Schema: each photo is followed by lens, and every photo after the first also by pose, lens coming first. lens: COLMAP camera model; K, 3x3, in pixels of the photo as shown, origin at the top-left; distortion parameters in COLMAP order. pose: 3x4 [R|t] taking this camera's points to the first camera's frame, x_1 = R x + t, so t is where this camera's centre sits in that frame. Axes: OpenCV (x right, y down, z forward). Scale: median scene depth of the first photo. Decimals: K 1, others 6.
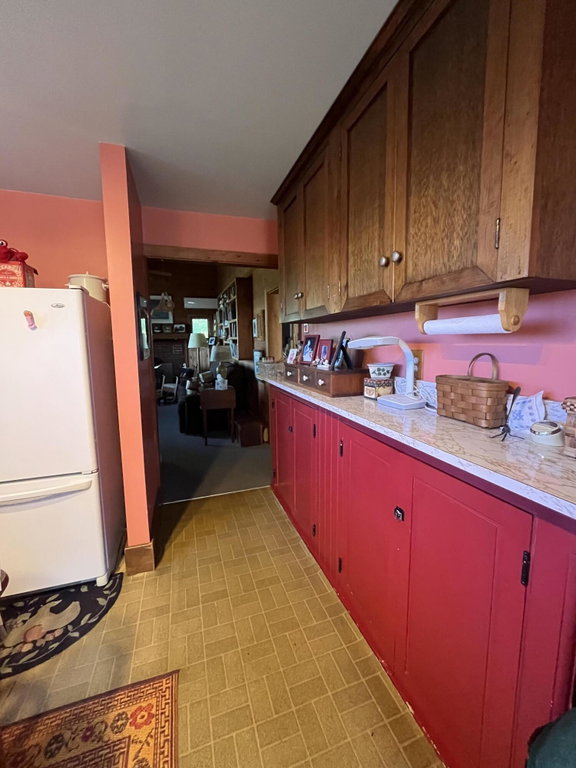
lens RADIAL K [[308.0, 0, 285.2], [0, 308.0, 381.5], [0, 0, 1]] dist [-0.001978, -0.000462]
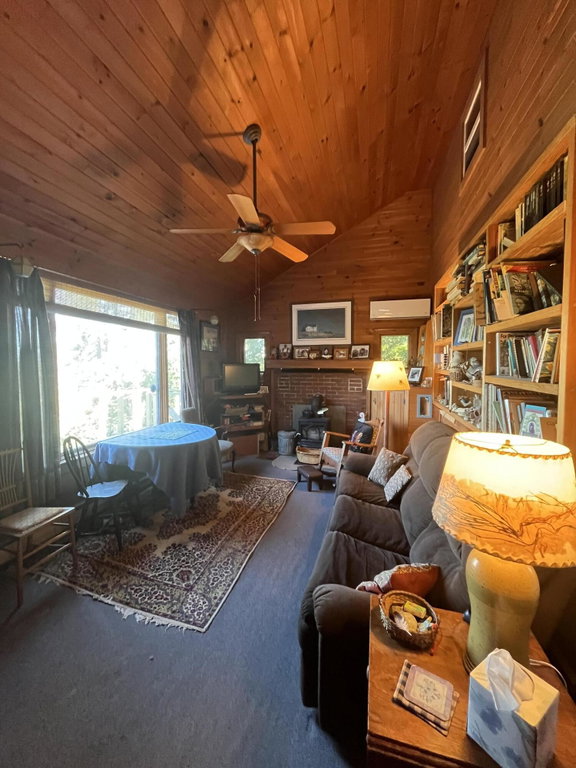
lens RADIAL K [[308.0, 0, 288.3], [0, 308.0, 380.5], [0, 0, 1]] dist [-0.001978, -0.000462]
pose [[0.828254, 0.043935, -0.558628, -0.117349], [-0.085775, 0.995113, -0.048912, -0.074193], [0.553749, 0.088428, 0.827975, 0.419856]]
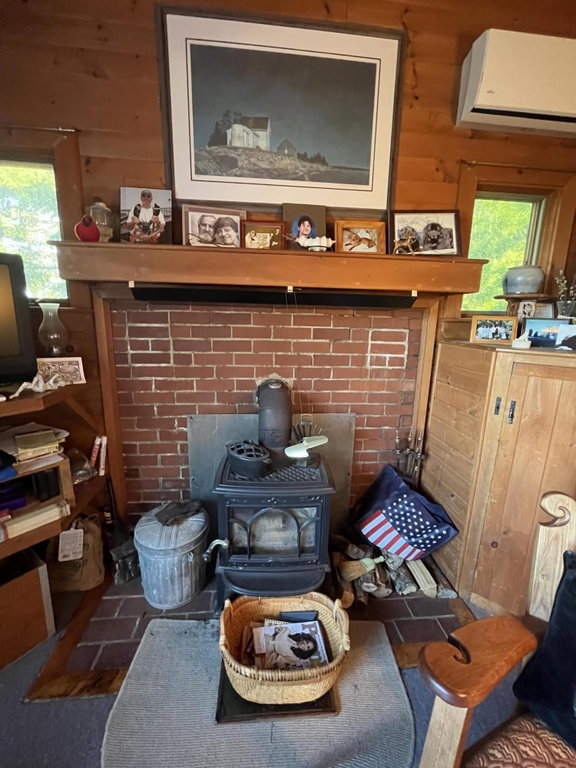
lens RADIAL K [[308.0, 0, 286.8], [0, 308.0, 378.8], [0, 0, 1]] dist [-0.001978, -0.000462]
pose [[0.972567, 0.078557, -0.218958, -0.376257], [-0.065116, 0.995561, 0.067954, -0.097353], [0.223325, -0.051832, 0.973365, 0.806729]]
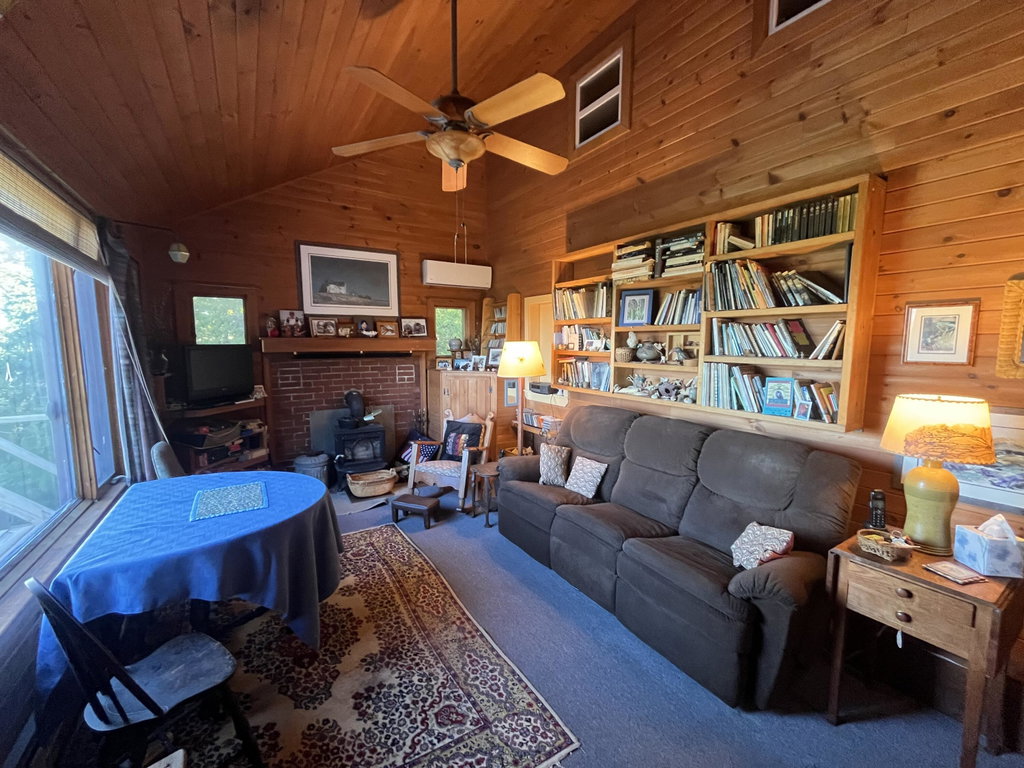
lens RADIAL K [[410.7, 0, 504.5], [0, 410.7, 386.9], [0, 0, 1]] dist [-0.001978, -0.000462]
pose [[0.973588, -0.012670, 0.227958, -0.353566], [0.018860, 0.999510, -0.024994, -0.070067], [-0.227530, 0.028633, 0.973350, 0.395335]]
